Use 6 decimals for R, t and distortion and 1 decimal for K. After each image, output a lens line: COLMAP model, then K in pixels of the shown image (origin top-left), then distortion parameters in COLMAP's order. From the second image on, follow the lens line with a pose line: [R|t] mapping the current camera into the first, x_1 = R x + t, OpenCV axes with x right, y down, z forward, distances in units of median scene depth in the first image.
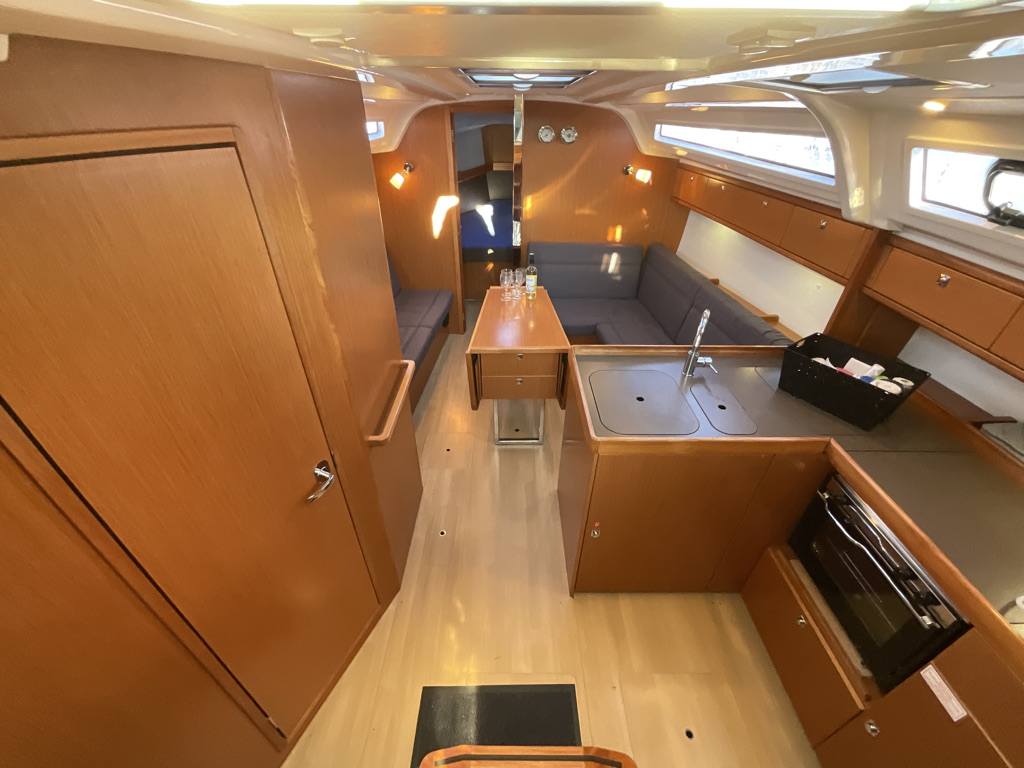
lens RADIAL K [[413.9, 0, 509.0], [0, 413.9, 373.7], [0, 0, 1]] dist [-0.002829, -0.001669]
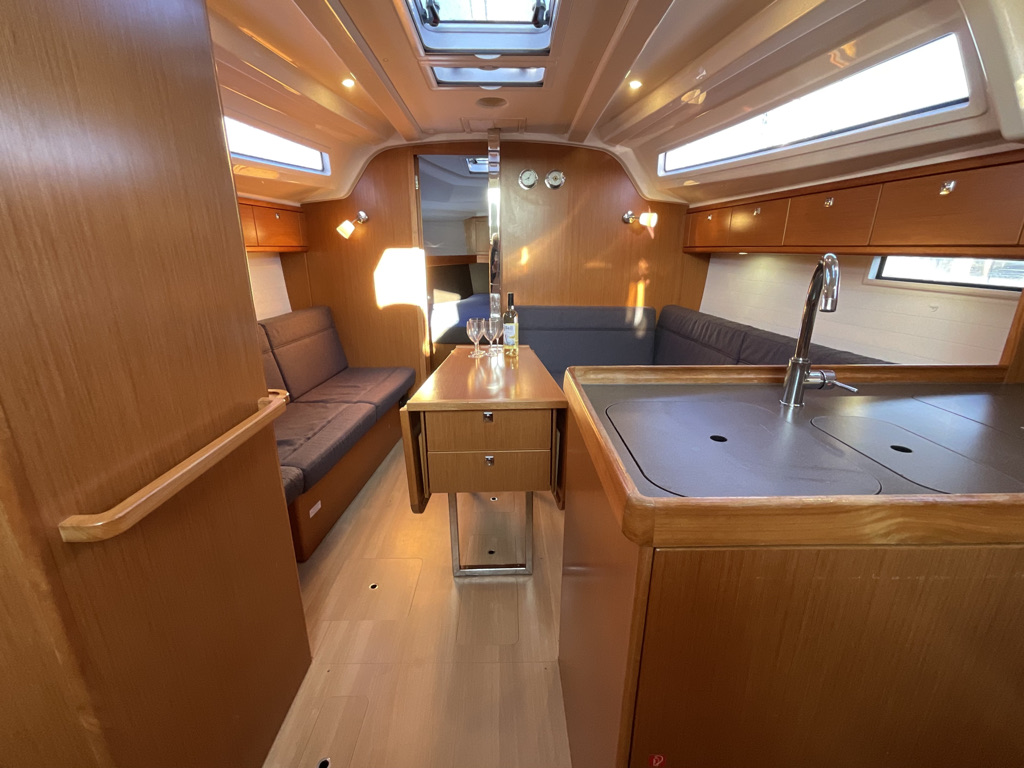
lens RADIAL K [[444.8, 0, 508.2], [0, 444.8, 380.3], [0, 0, 1]] dist [0.000790, -0.000953]
pose [[0.999891, -0.007660, 0.012648, 0.042200], [0.010929, 0.958998, -0.283202, 0.084564], [-0.009960, 0.283309, 0.958977, 0.300257]]
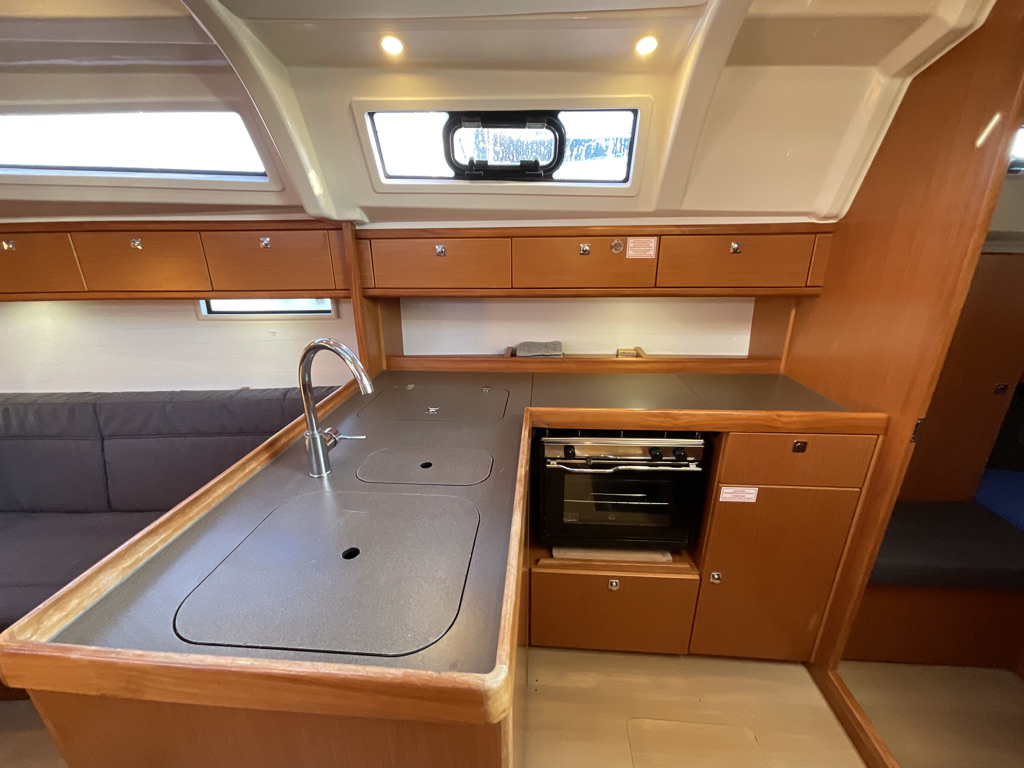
lens RADIAL K [[413.9, 0, 510.7], [0, 413.9, 383.6], [0, 0, 1]] dist [-0.002829, -0.001669]
pose [[0.067466, -0.327698, 0.942371, -0.015277], [0.550946, 0.799693, 0.238640, -0.057427], [-0.831809, 0.503096, 0.234496, 0.404945]]
